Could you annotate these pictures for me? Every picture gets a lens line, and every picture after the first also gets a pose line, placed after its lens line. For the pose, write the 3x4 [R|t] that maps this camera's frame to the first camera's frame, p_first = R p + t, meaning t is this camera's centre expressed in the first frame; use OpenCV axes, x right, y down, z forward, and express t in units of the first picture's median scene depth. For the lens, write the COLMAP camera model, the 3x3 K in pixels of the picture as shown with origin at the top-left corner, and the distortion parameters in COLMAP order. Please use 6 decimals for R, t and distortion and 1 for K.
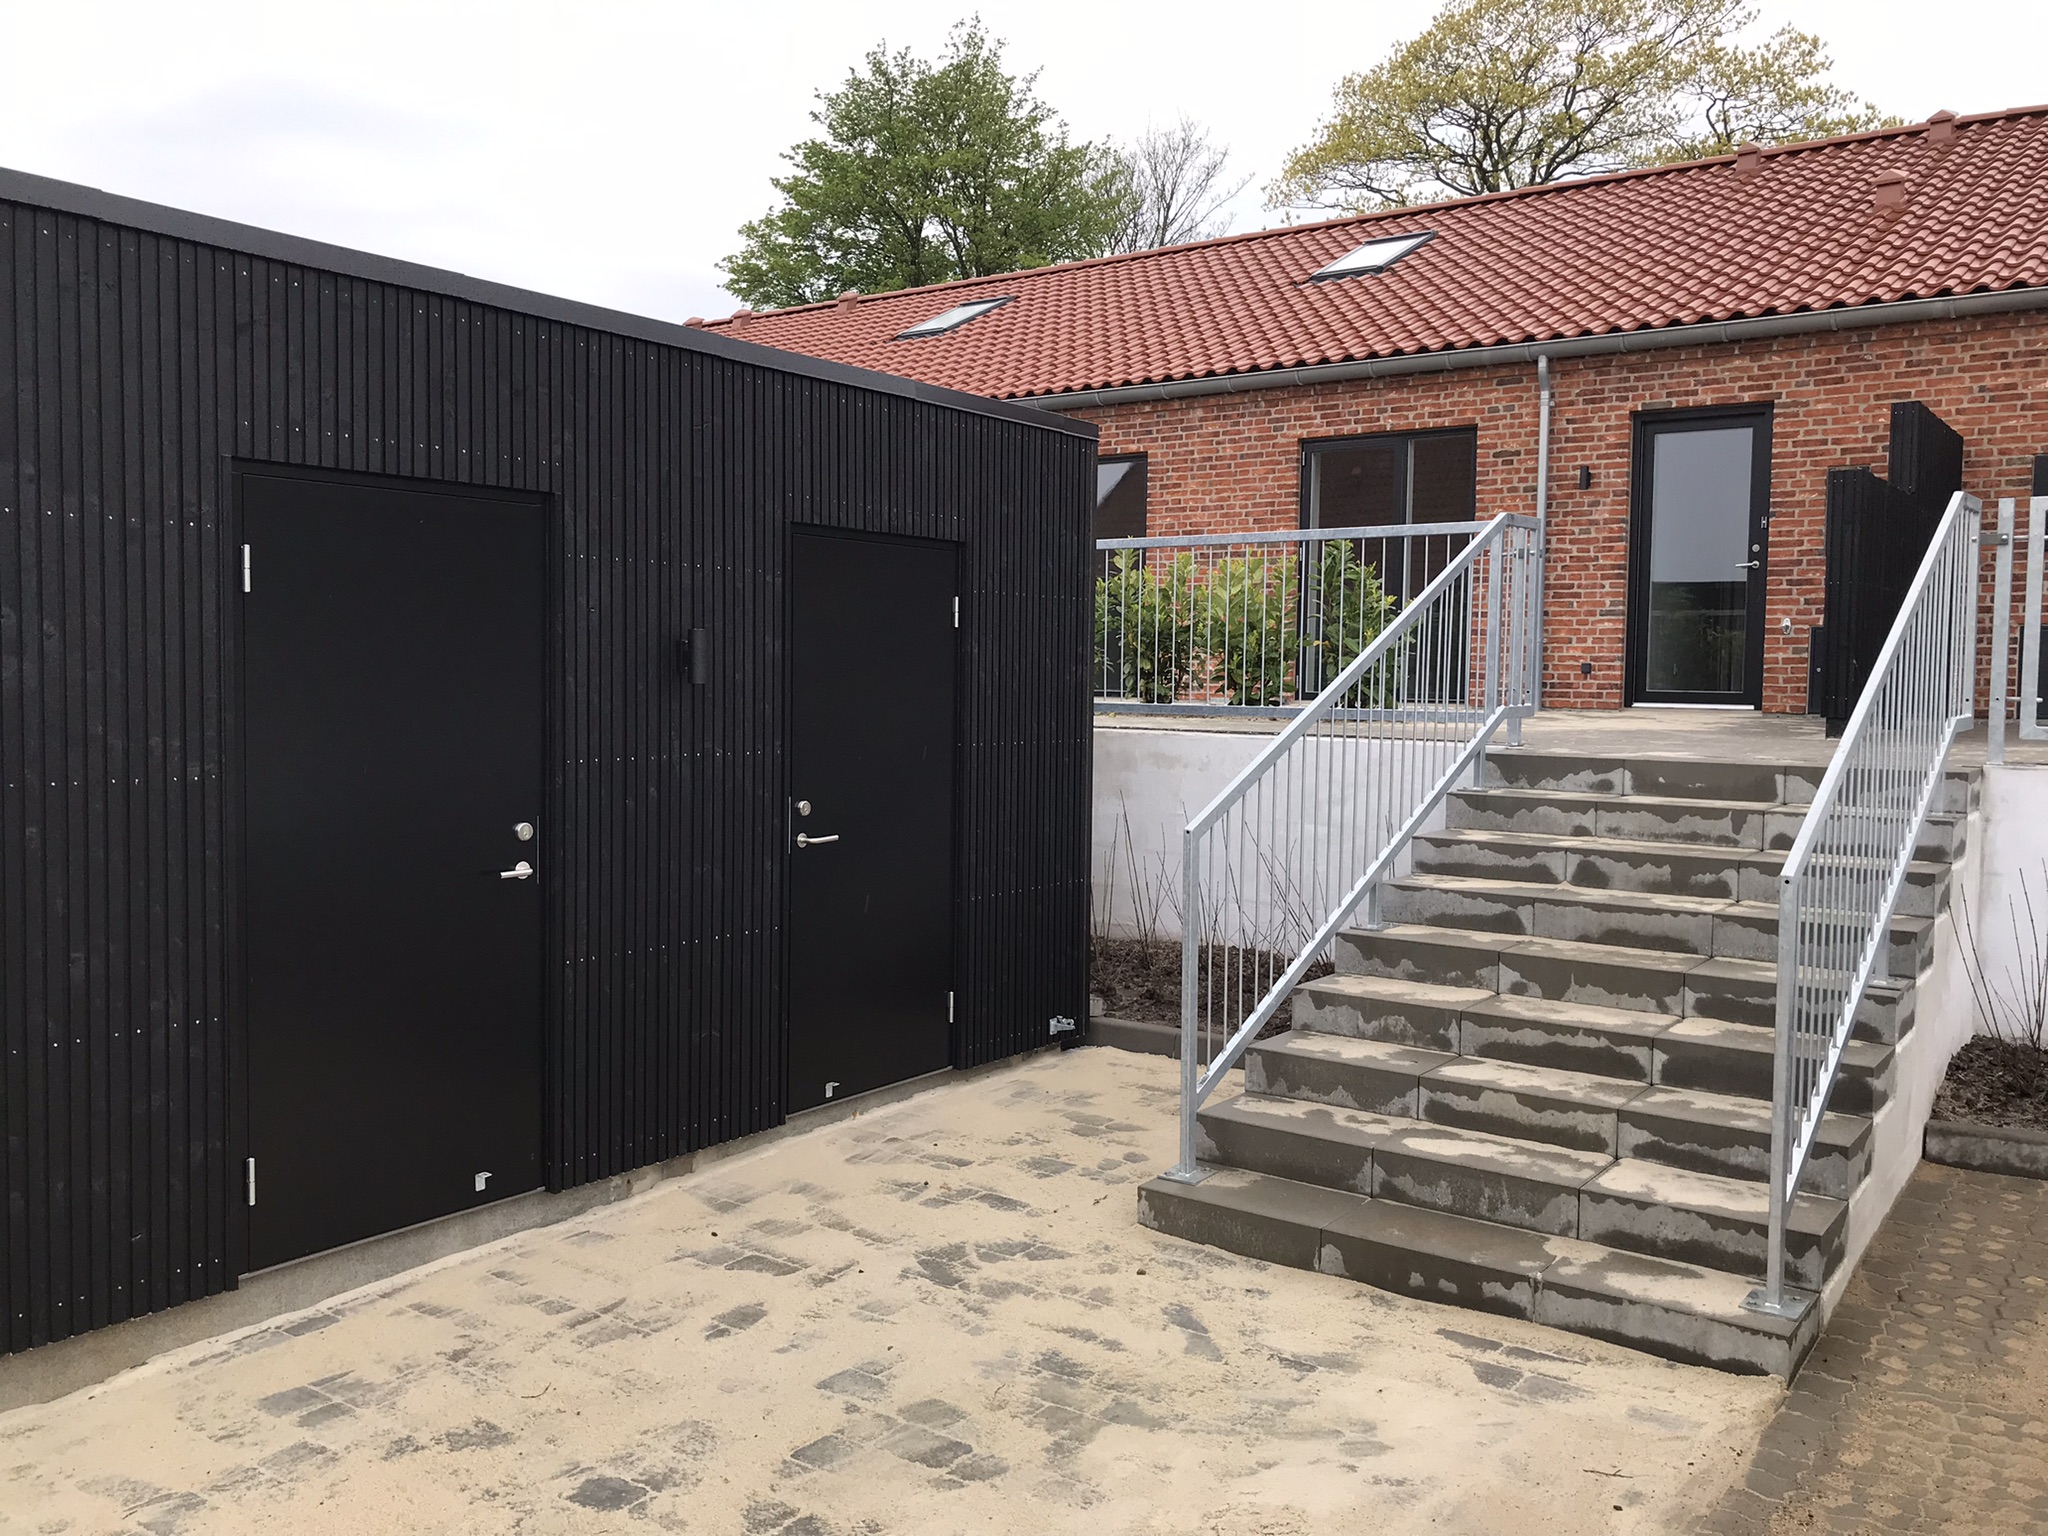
lens RADIAL K [[1673.0, 0, 1015.2], [0, 1673.0, 770.3], [0, 0, 1]] dist [0.015916, 0.005642]
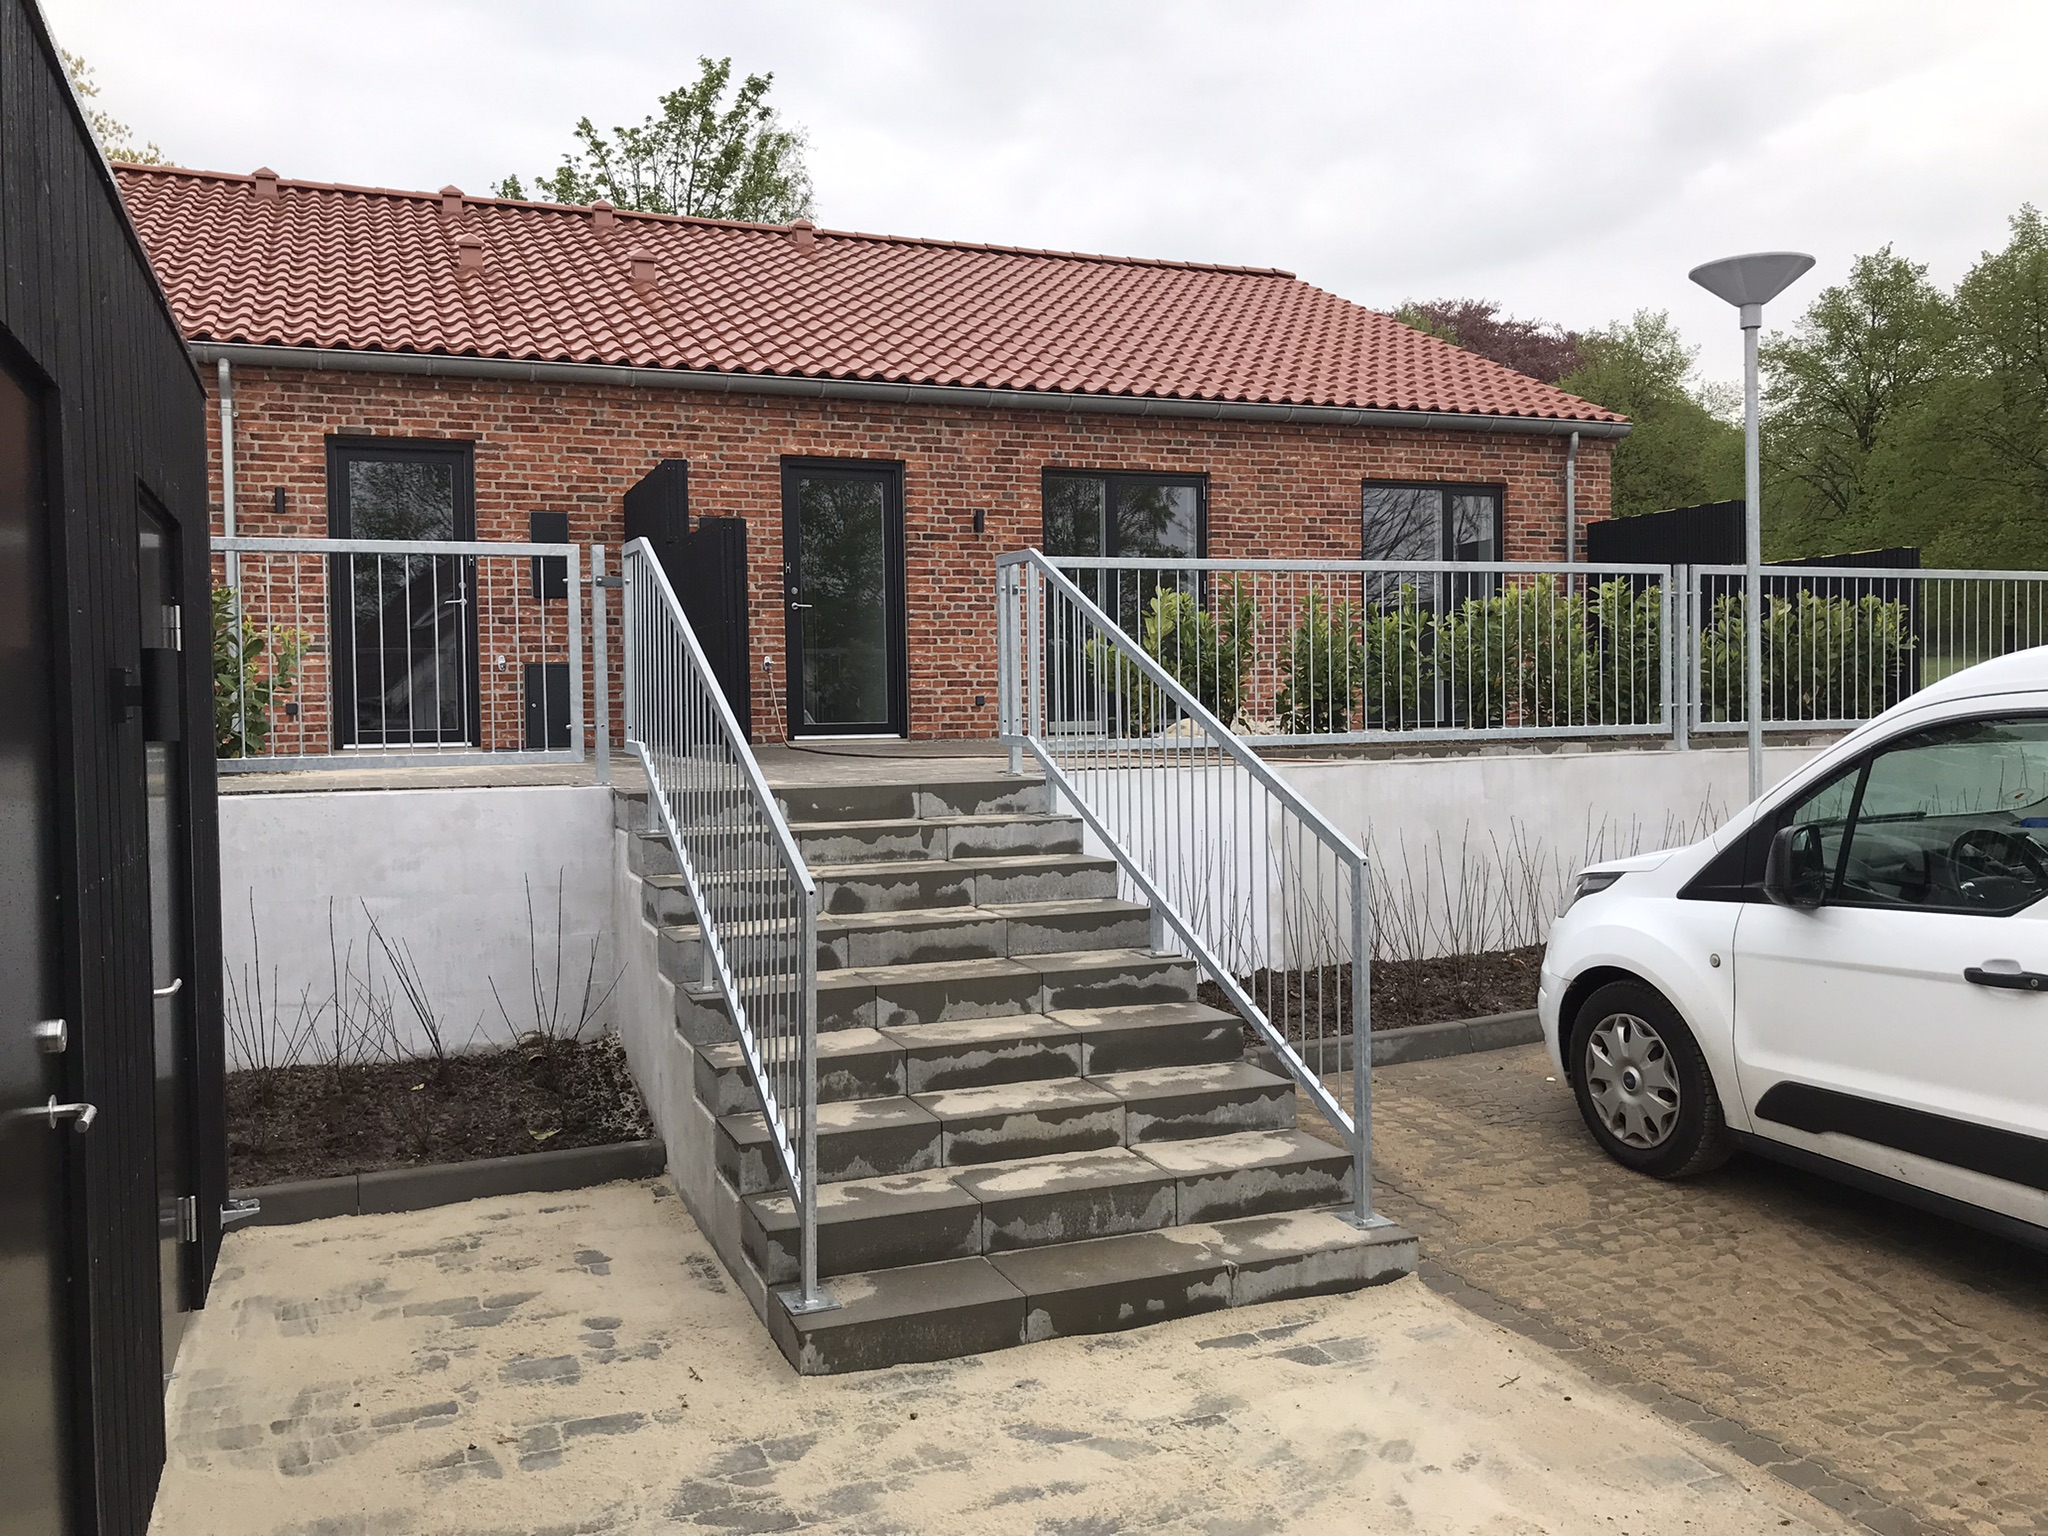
lens RADIAL K [[1656.7, 0, 1024.0], [0, 1656.7, 768.0], [0, 0, 1]] dist [0.130544, -0.395250]
pose [[0.533250, -0.049324, 0.844519, -0.229591], [0.073253, 0.997241, 0.011990, -0.011486], [-0.842780, 0.055470, 0.535392, 0.191660]]
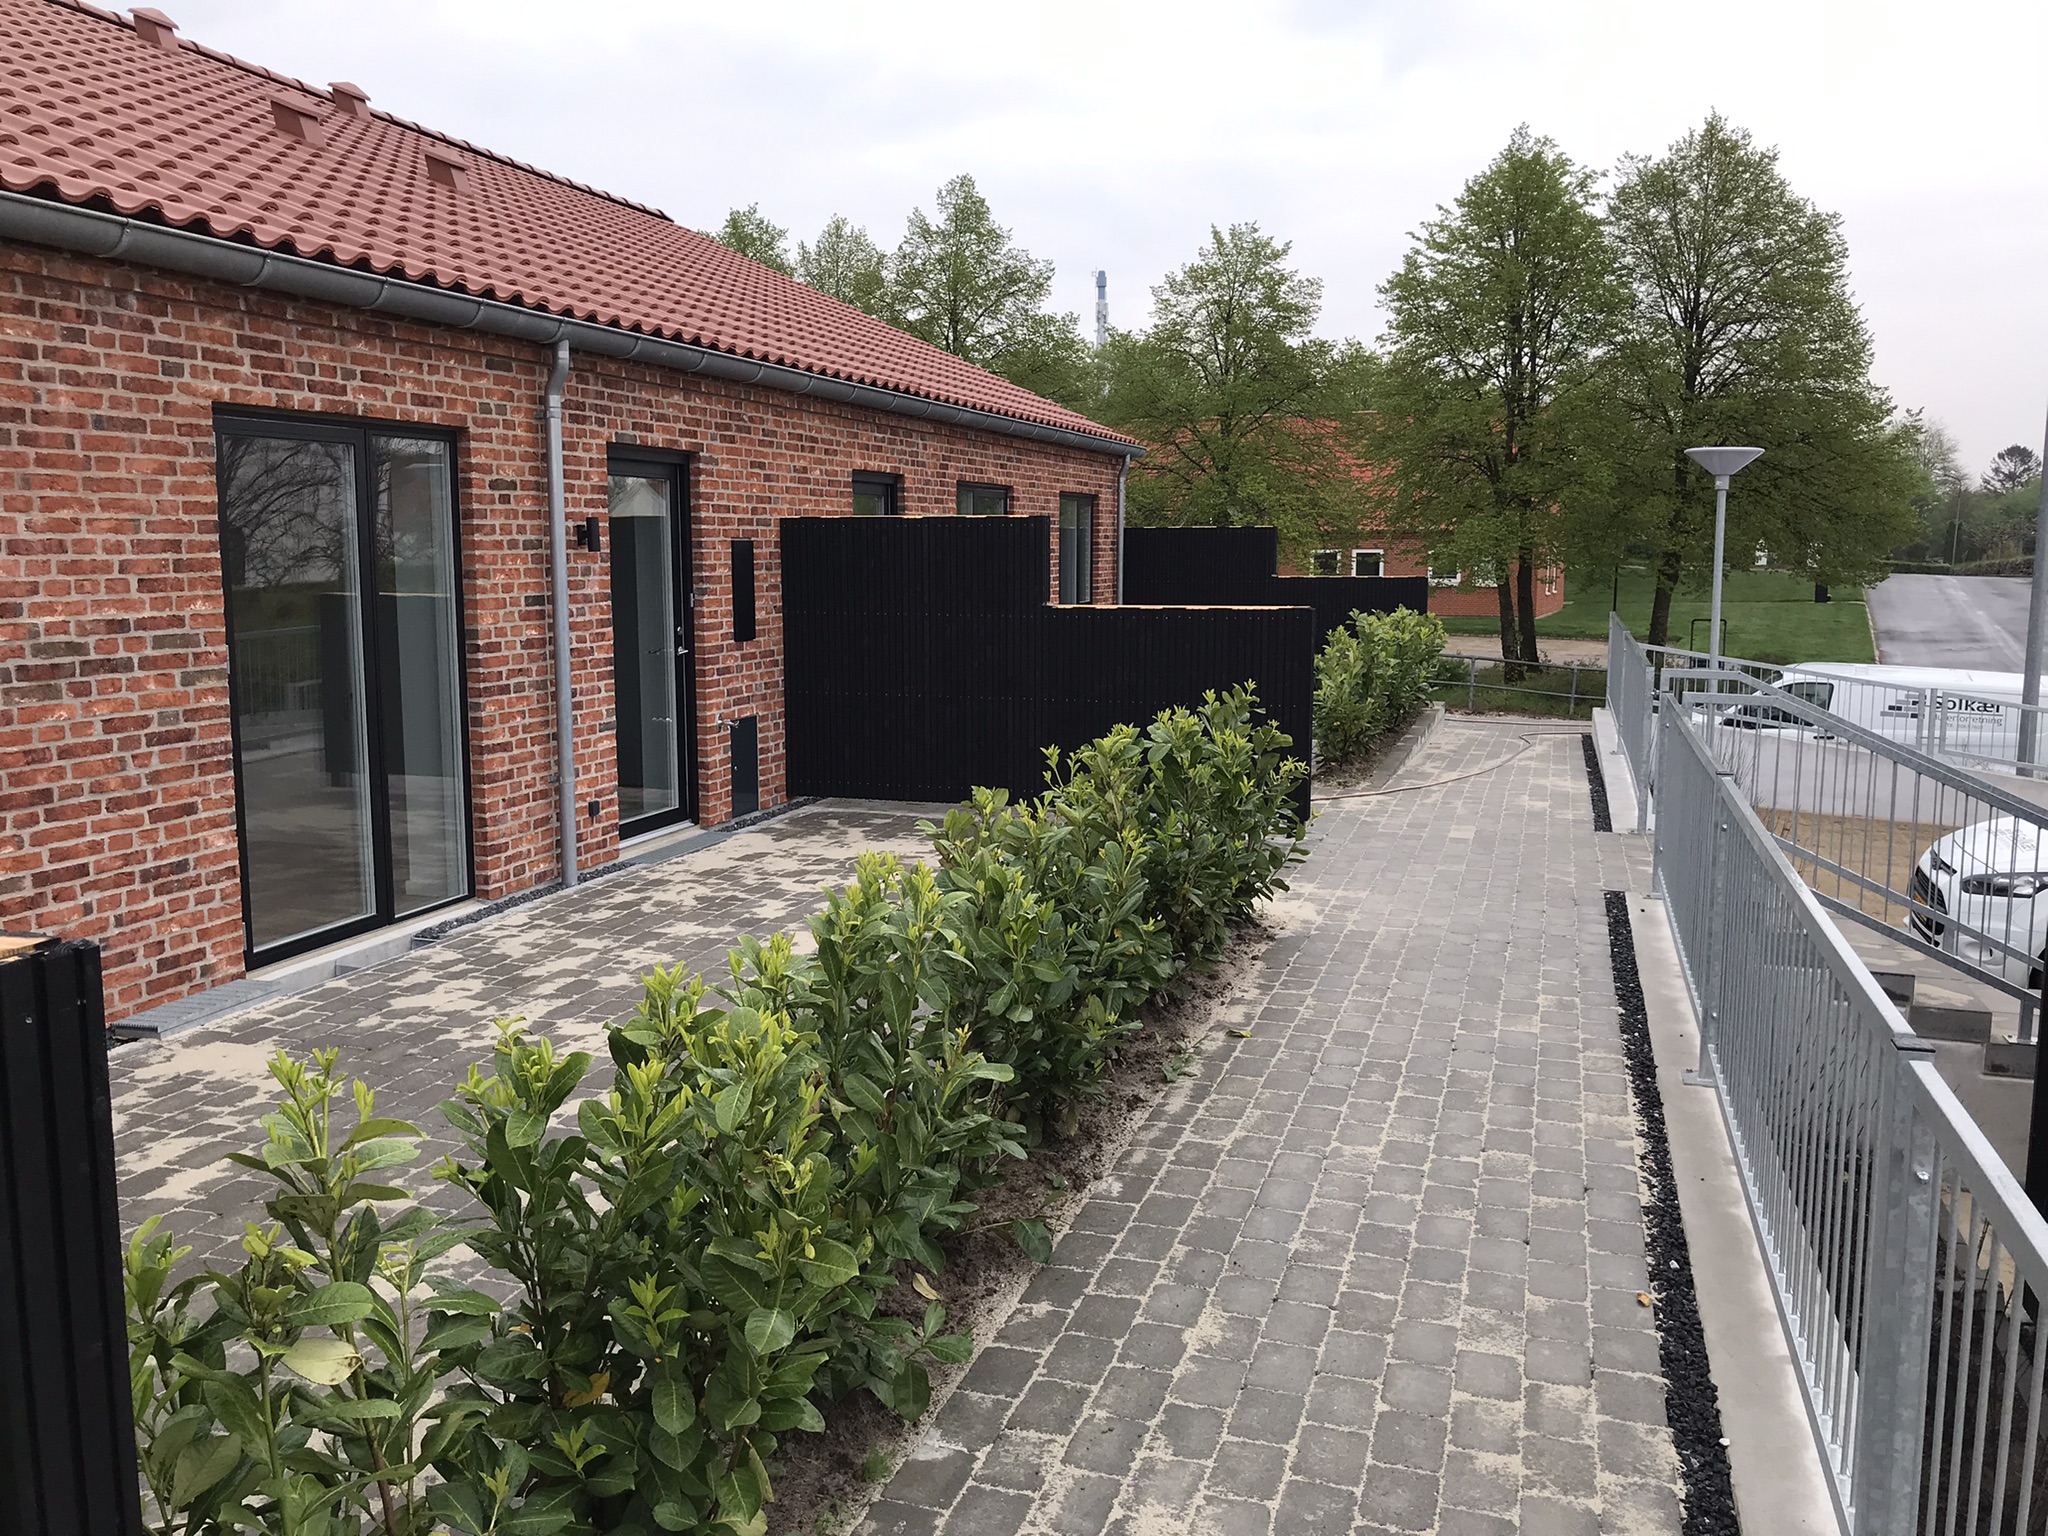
lens RADIAL K [[1649.1, 0, 1024.0], [0, 1649.1, 768.0], [0, 0, 1]] dist [-0.039444, 0.001010]
pose [[-0.314945, -0.132853, 0.939766, -0.368431], [0.063143, 0.985028, 0.160413, -0.185383], [-0.947007, 0.109861, -0.301841, 1.097605]]
